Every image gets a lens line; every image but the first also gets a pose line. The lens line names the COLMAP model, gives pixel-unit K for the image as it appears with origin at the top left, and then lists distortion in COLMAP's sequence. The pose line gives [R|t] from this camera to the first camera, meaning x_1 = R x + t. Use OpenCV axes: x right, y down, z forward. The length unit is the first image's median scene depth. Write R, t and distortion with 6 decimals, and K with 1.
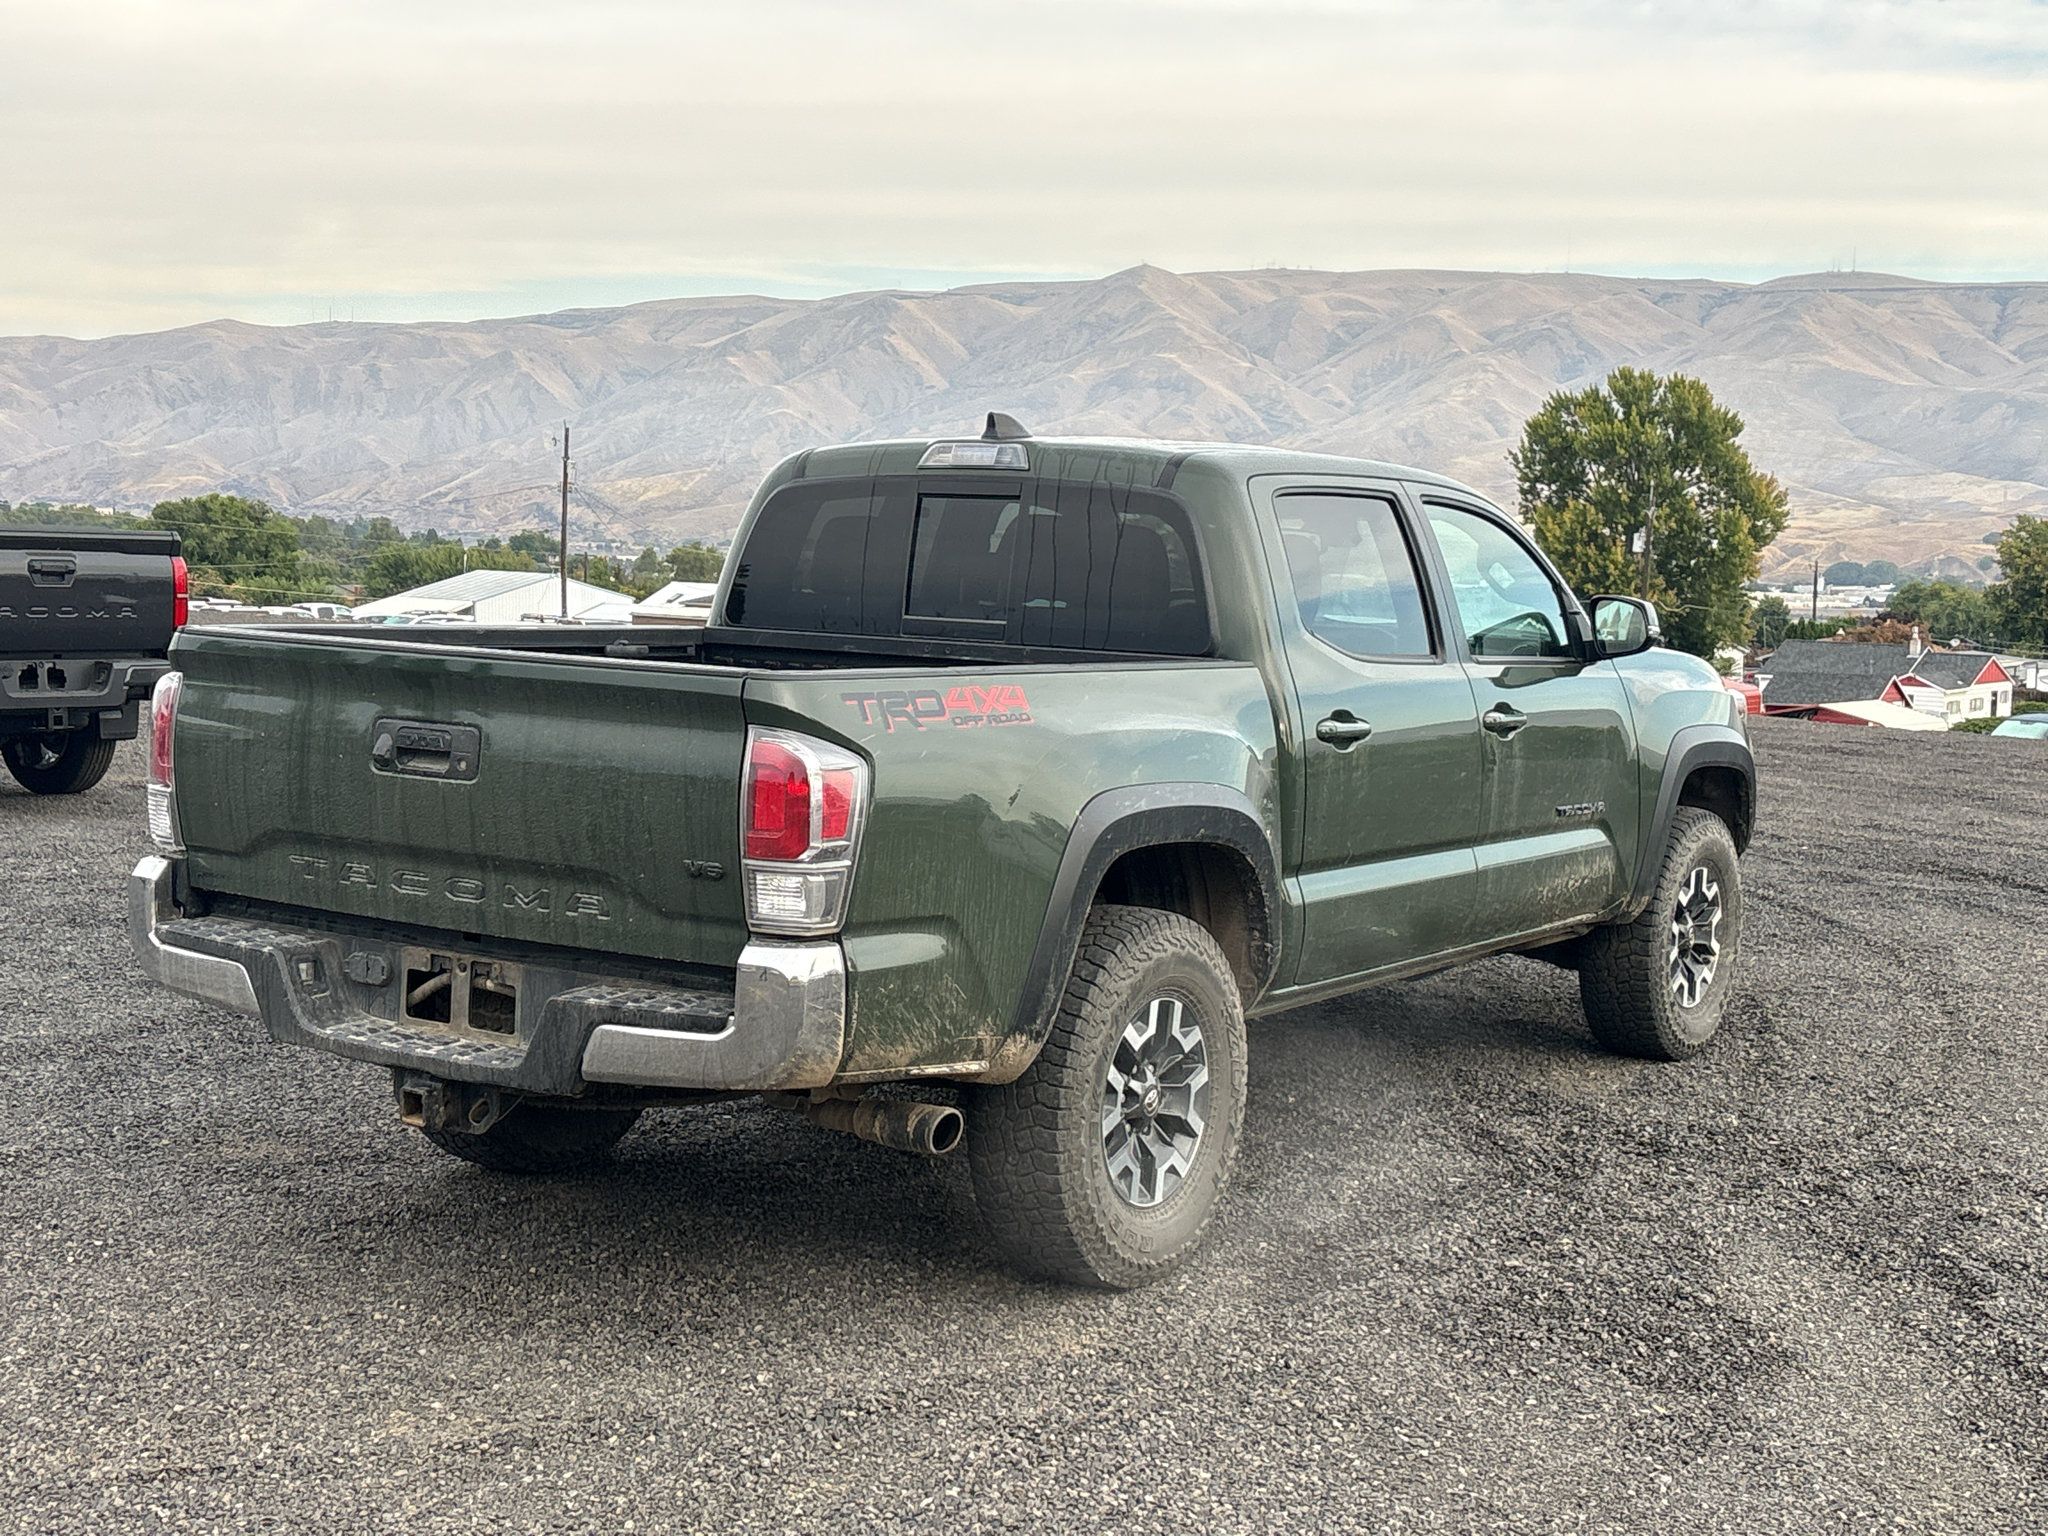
lens RADIAL K [[2701.0, 0, 1024.0], [0, 2701.0, 768.0], [0, 0, 1]] dist [0.185228, -0.666027]
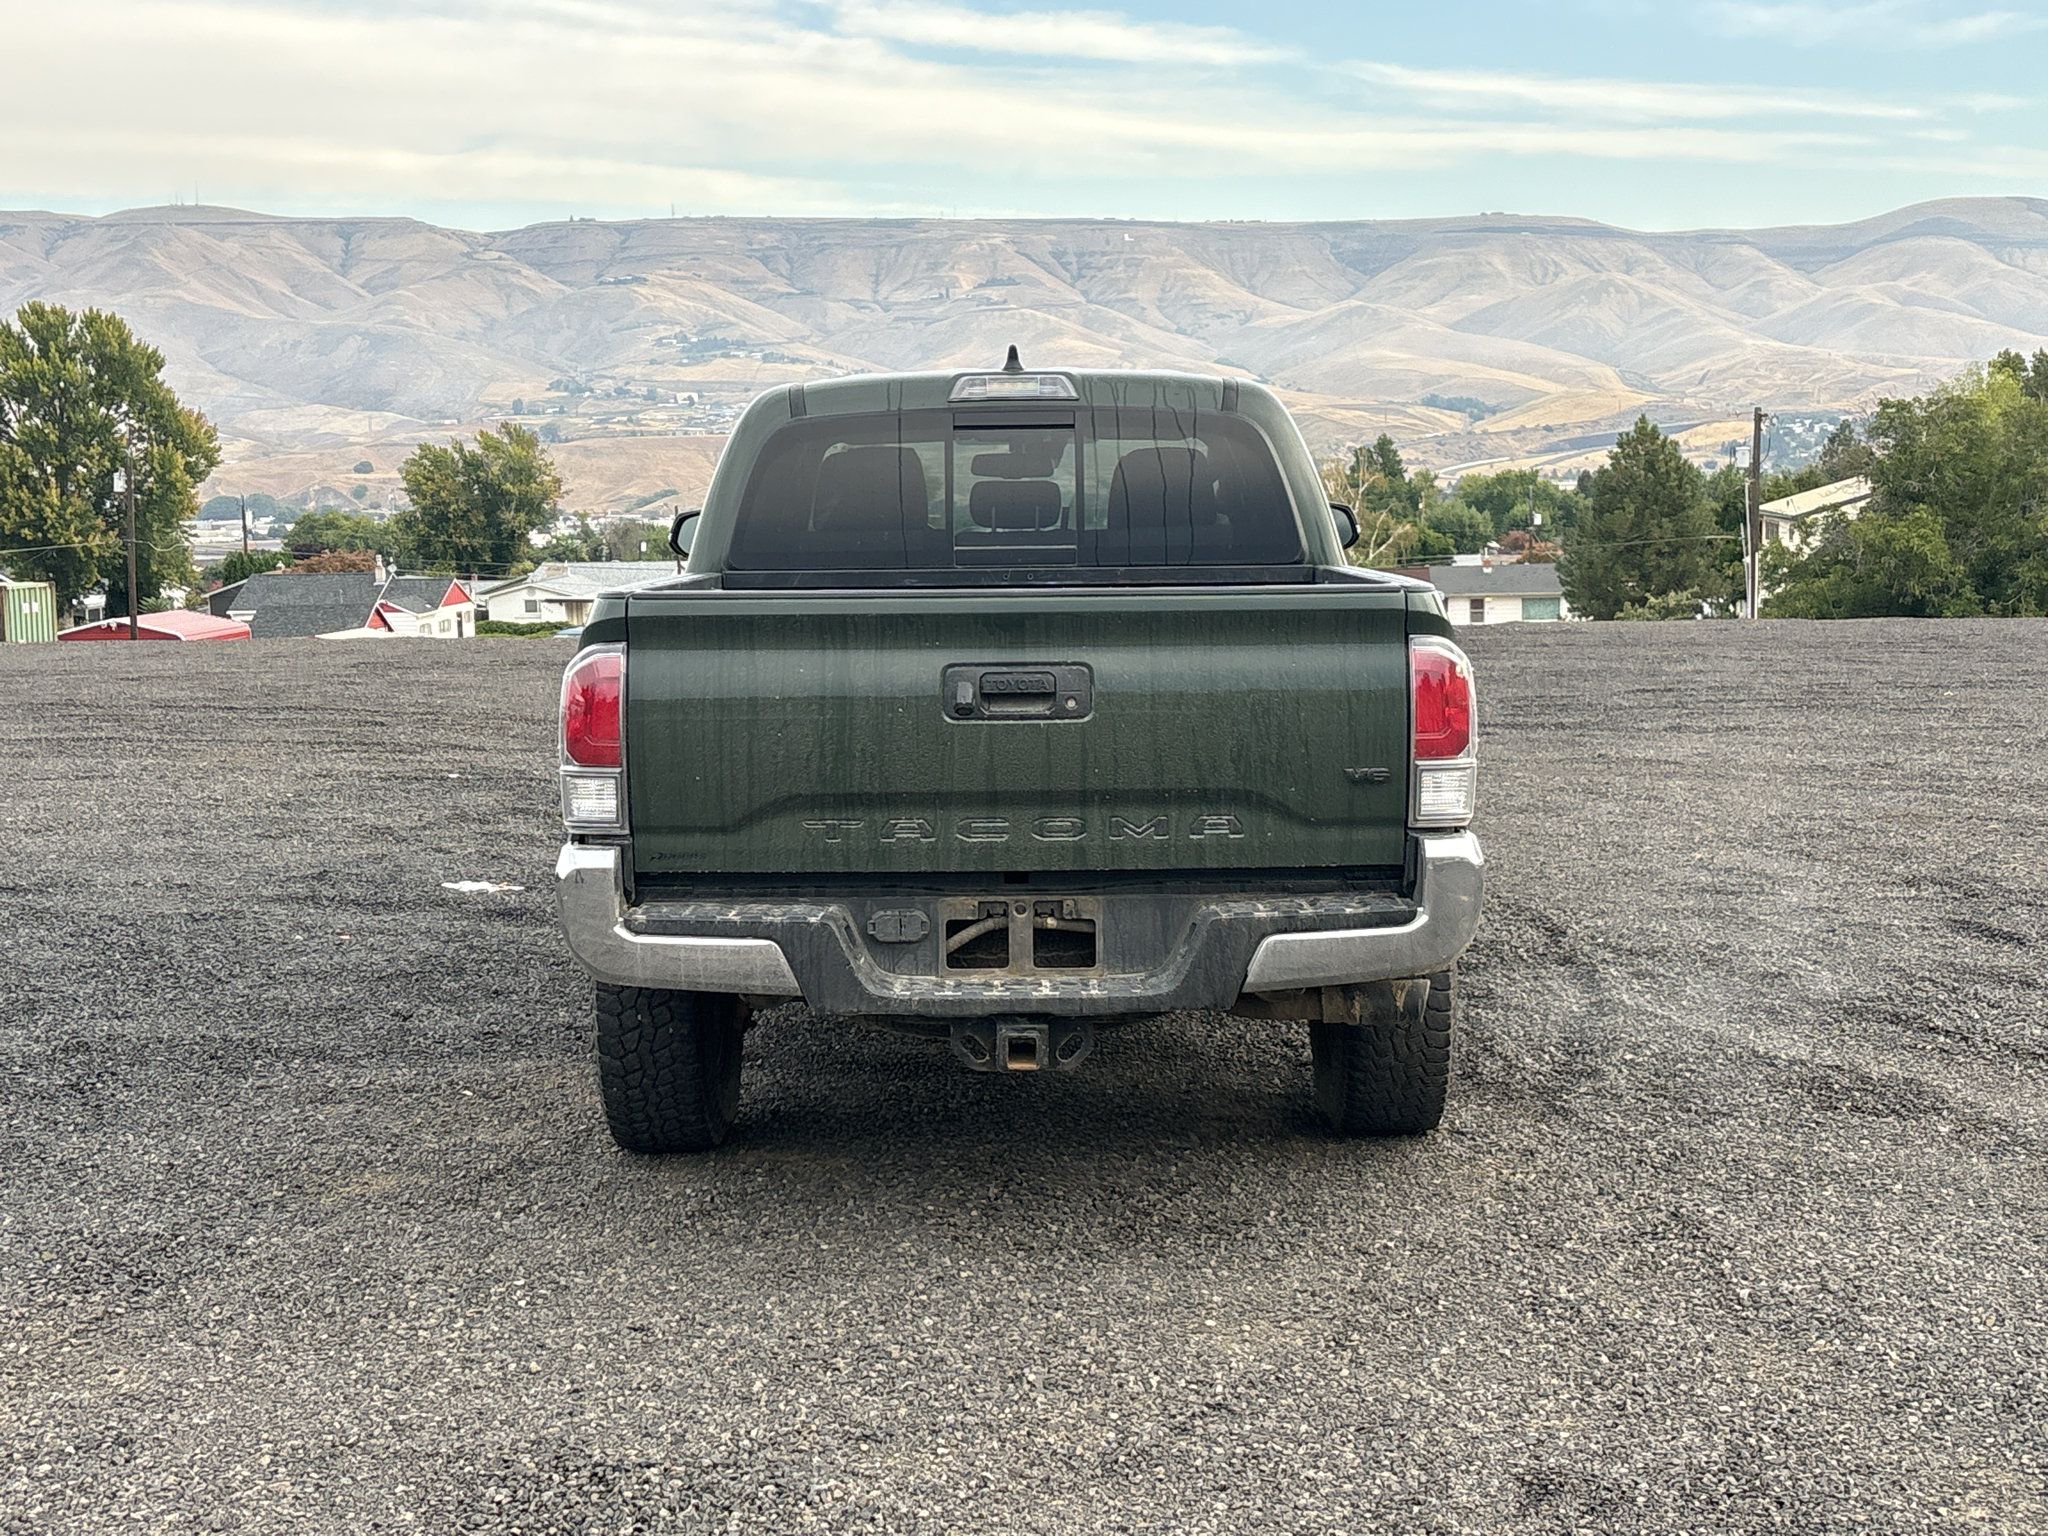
lens RADIAL K [[2701.0, 0, 1024.0], [0, 2701.0, 768.0], [0, 0, 1]] dist [0.185228, -0.666027]
pose [[0.831873, -0.101479, 0.545609, -0.656255], [0.088610, 0.994814, 0.049928, -0.024619], [-0.547846, 0.006813, 0.836551, 0.149669]]
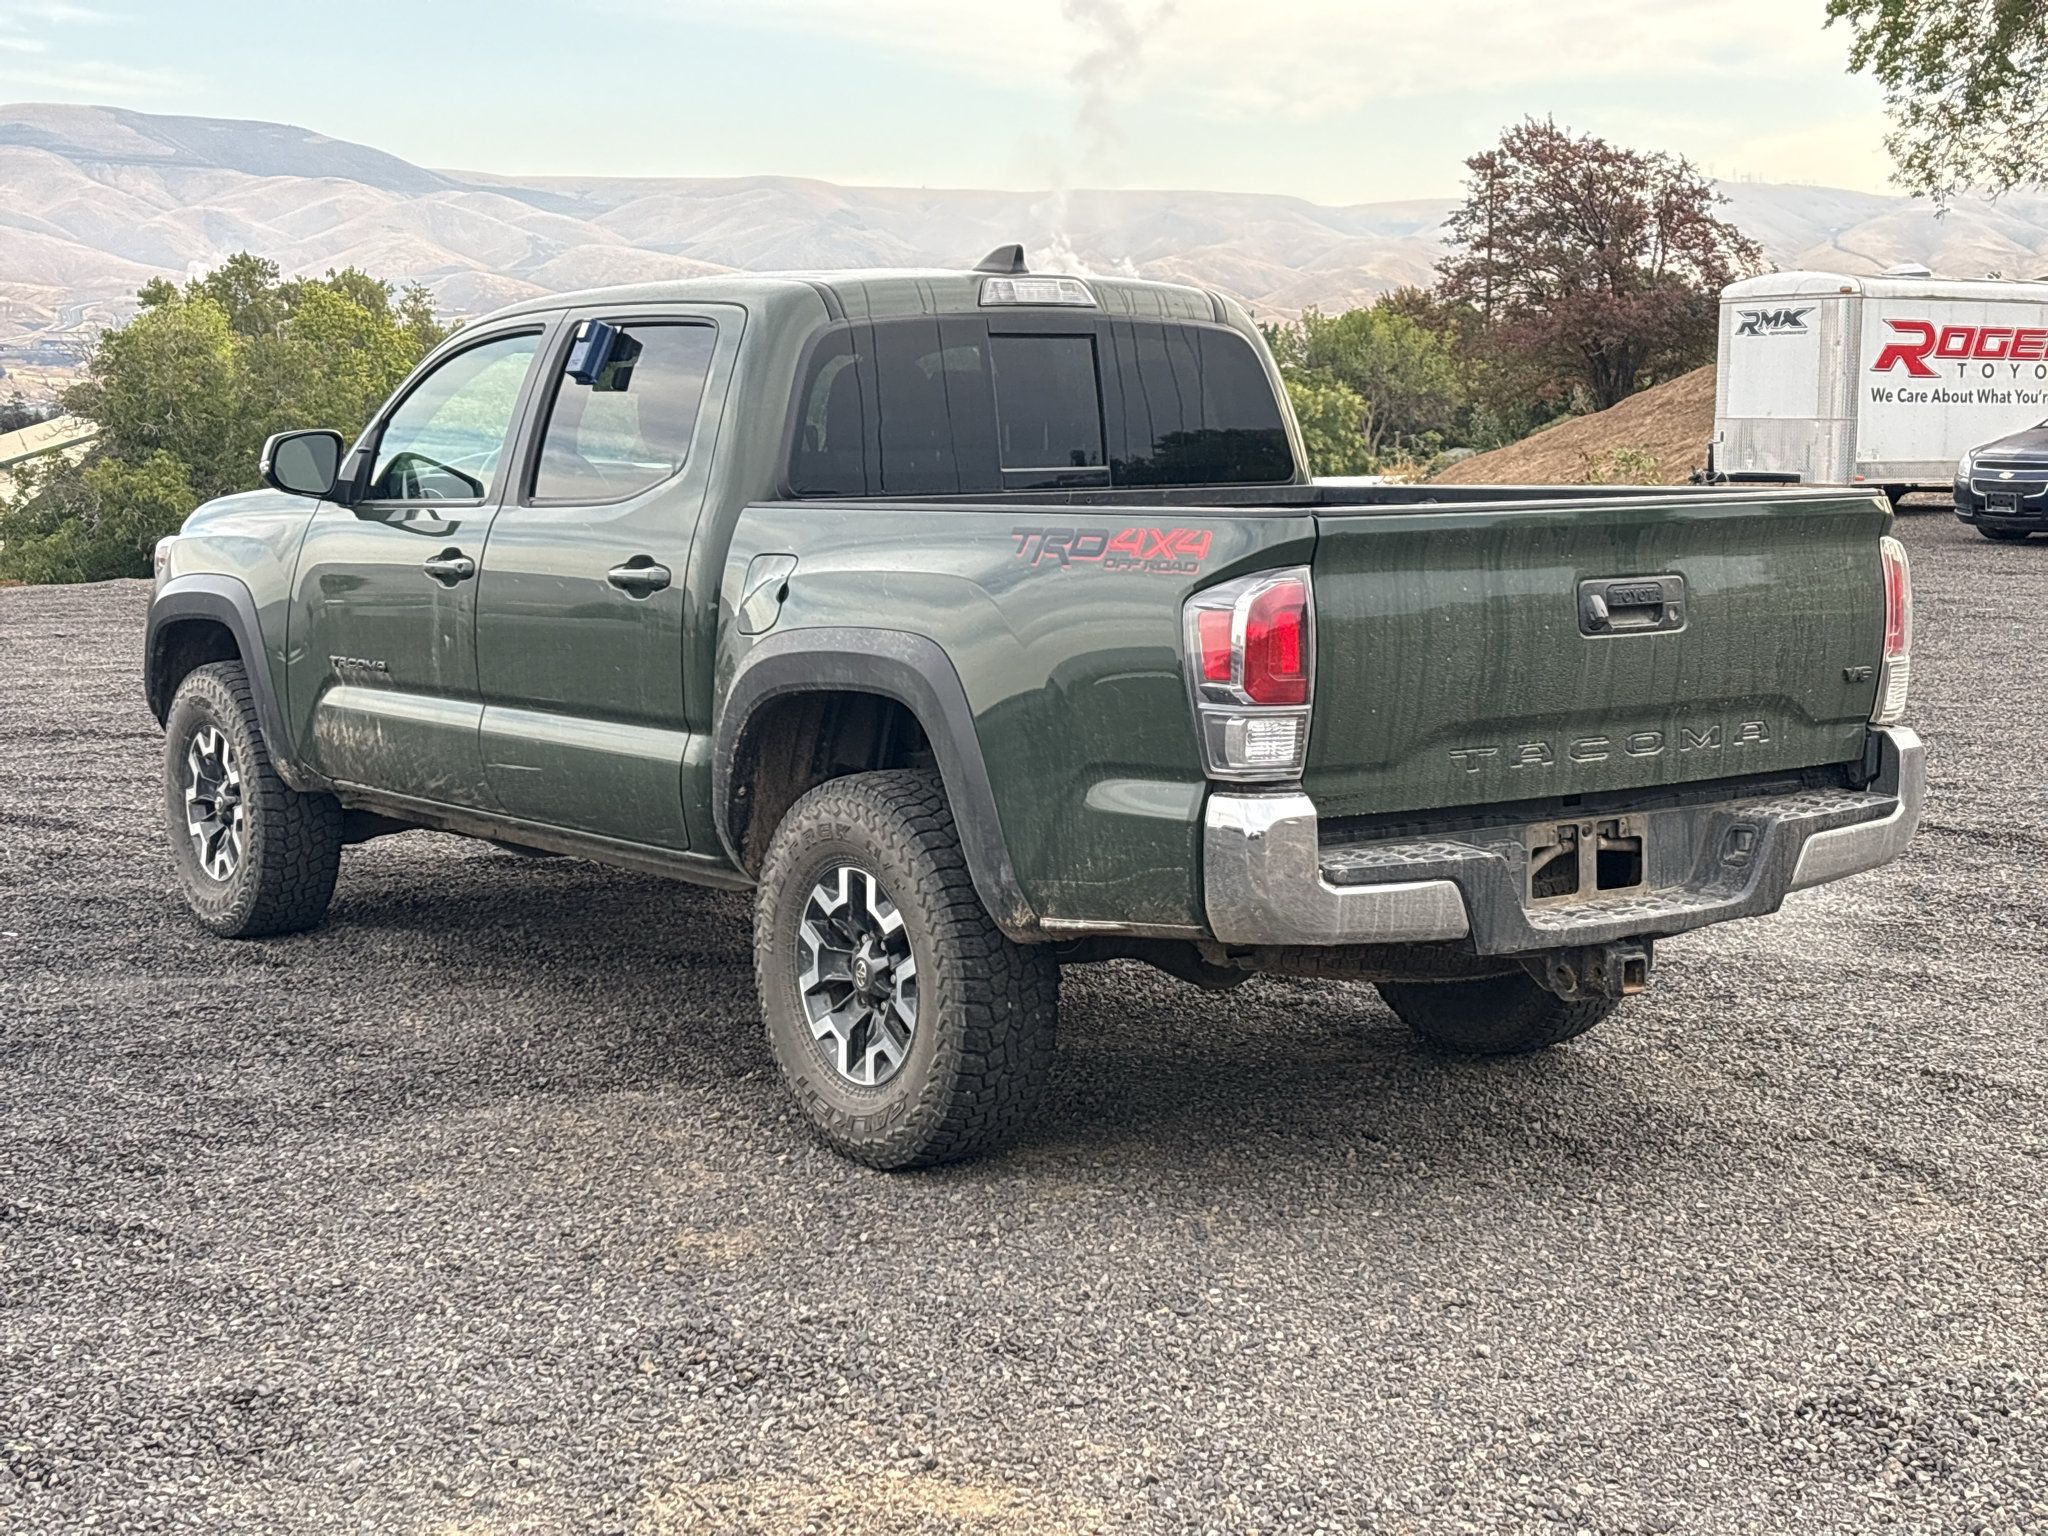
lens RADIAL K [[3090.0, 0, 1024.0], [0, 3090.0, 754.8], [0, 0, 1]] dist [0.202420, -0.753823]
pose [[0.350332, -0.140954, 0.925959, -1.143951], [0.102182, 0.988462, 0.111809, -0.086048], [-0.931035, 0.055447, 0.360693, 0.696506]]
